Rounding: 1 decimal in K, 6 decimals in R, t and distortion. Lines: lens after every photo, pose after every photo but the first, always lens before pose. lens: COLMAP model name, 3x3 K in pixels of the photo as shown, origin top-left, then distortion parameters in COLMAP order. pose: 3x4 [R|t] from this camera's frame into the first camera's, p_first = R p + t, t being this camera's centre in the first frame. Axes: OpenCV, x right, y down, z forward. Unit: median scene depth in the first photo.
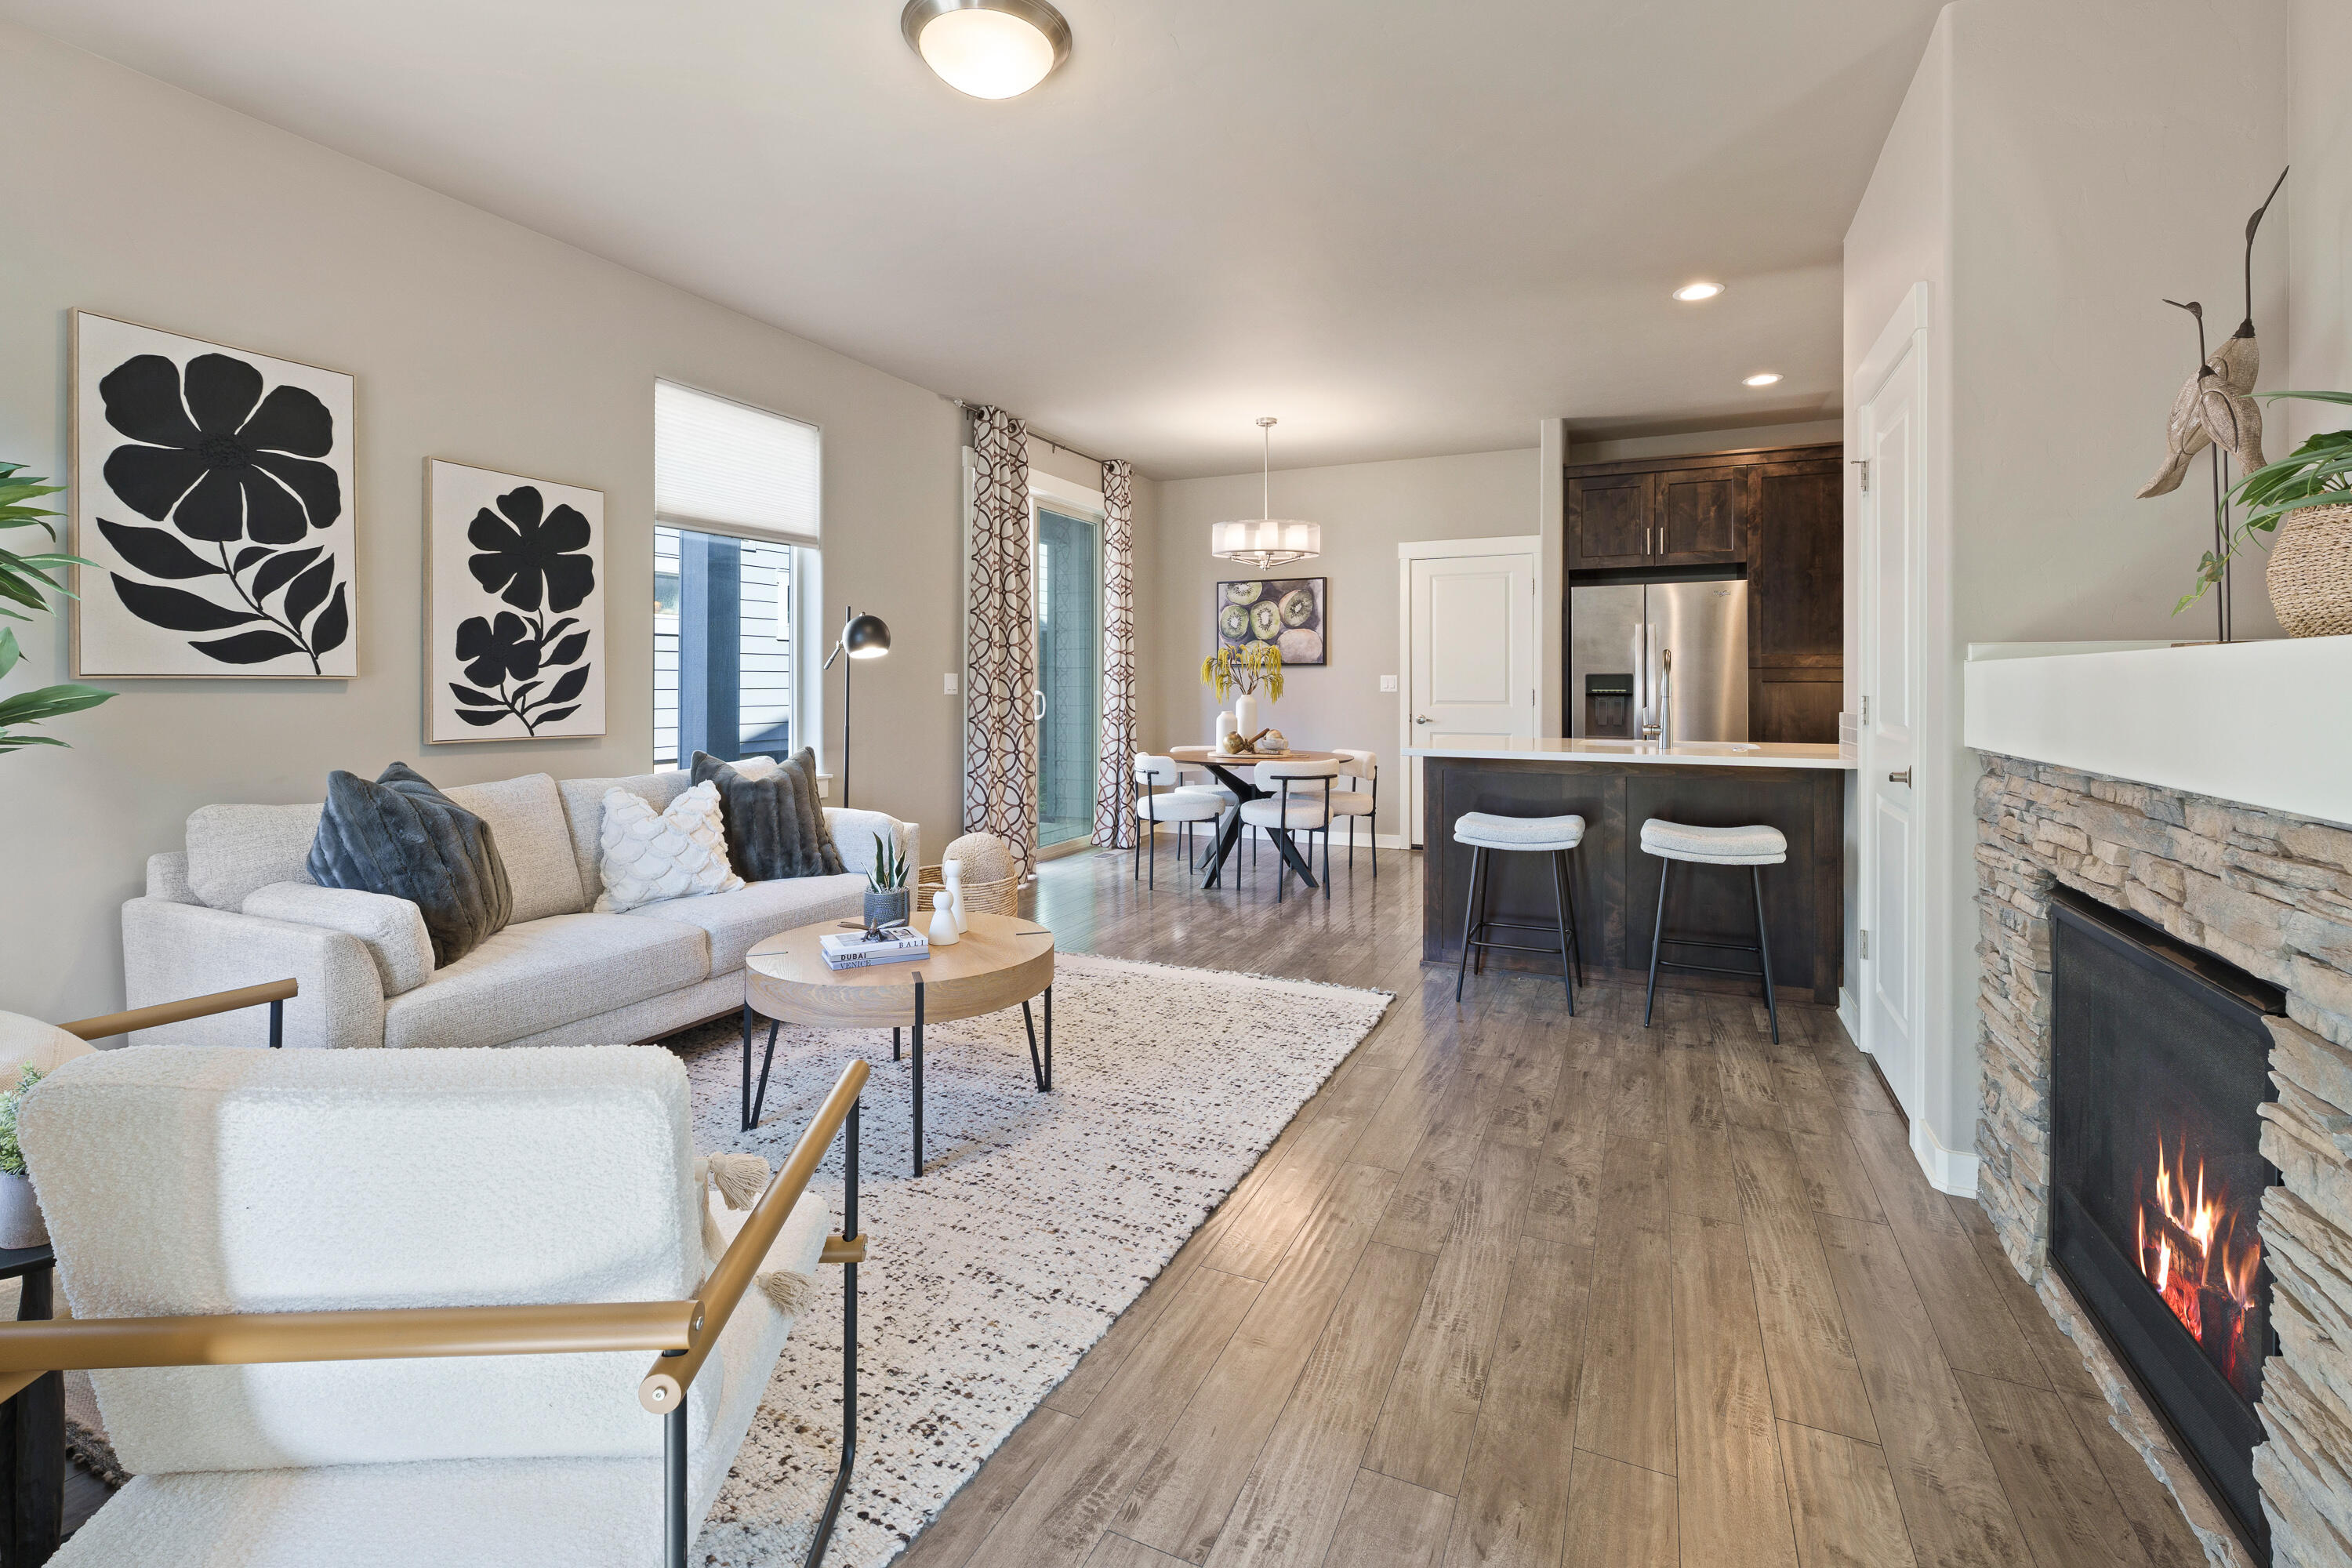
lens RADIAL K [[1027.3, 0, 1139.1], [0, 1027.3, 684.6], [0, 0, 1]] dist [-0.000641, -0.000053]
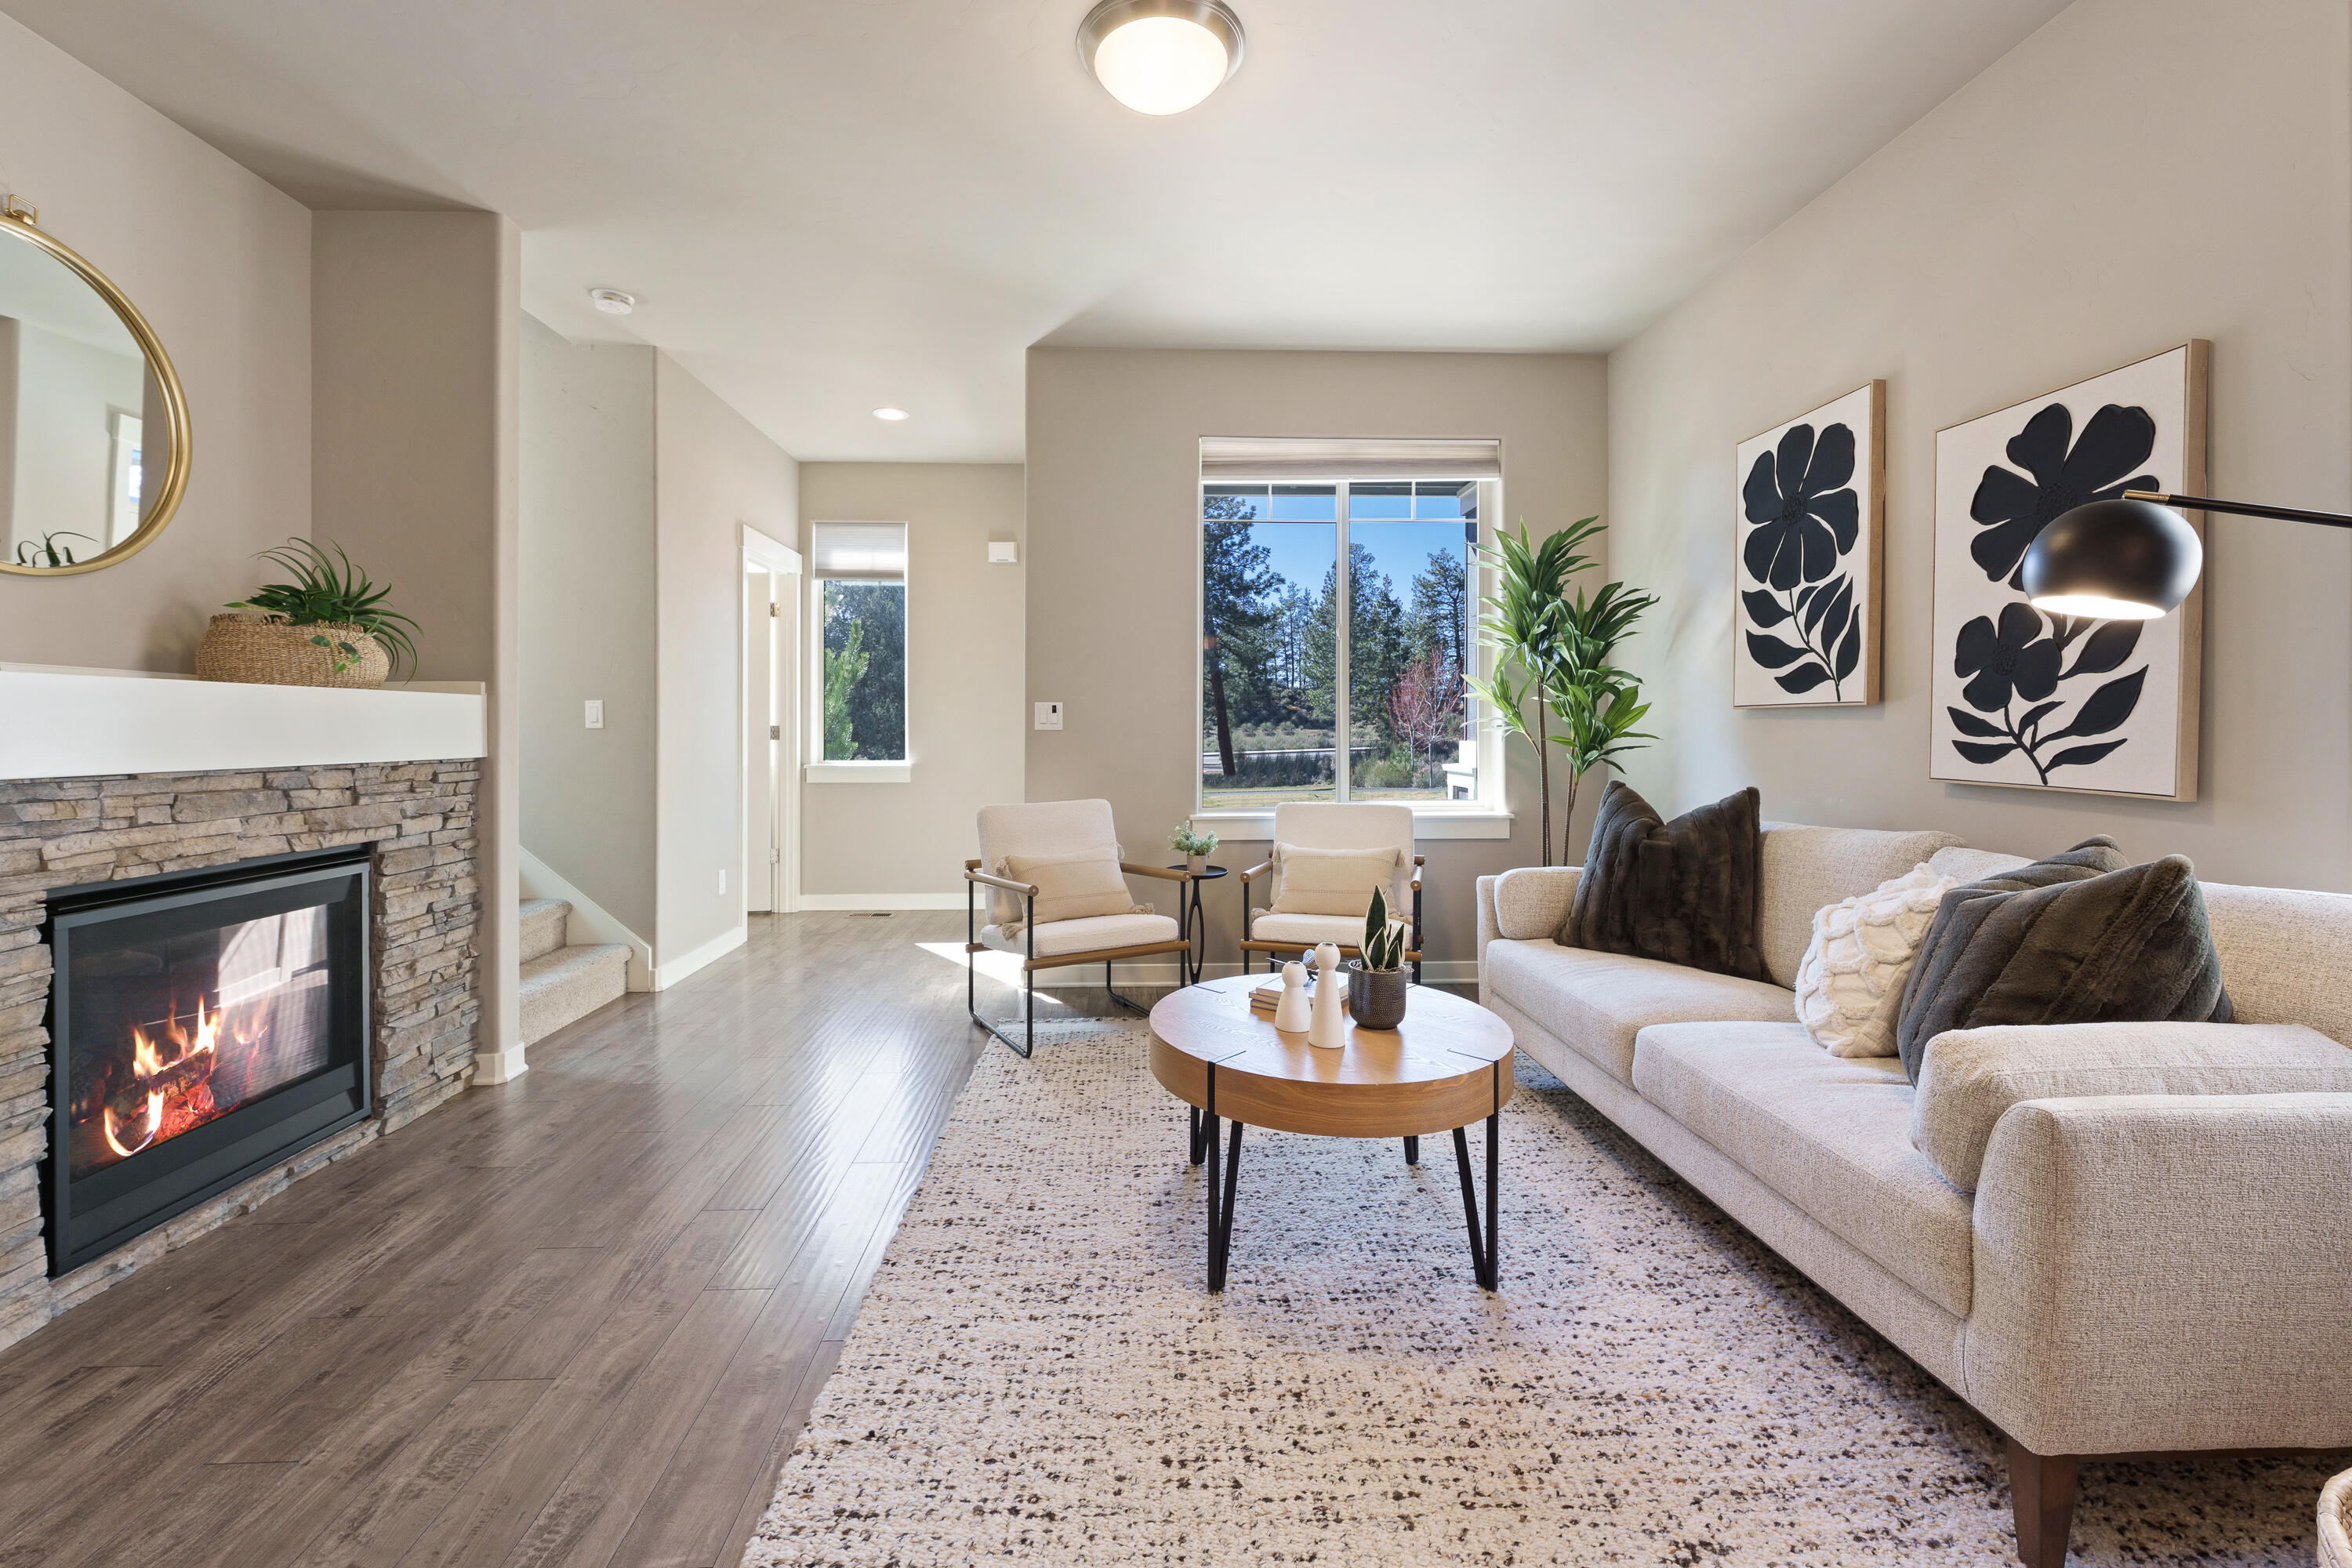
lens RADIAL K [[964.9, 0, 1127.1], [0, 964.9, 730.5], [0, 0, 1]] dist [0.000914, 0.000085]
pose [[-0.888309, 0.001505, -0.459244, 0.253432], [-0.000176, 0.999993, 0.003618, 0.015581], [0.459247, 0.003295, -0.888303, 1.504559]]
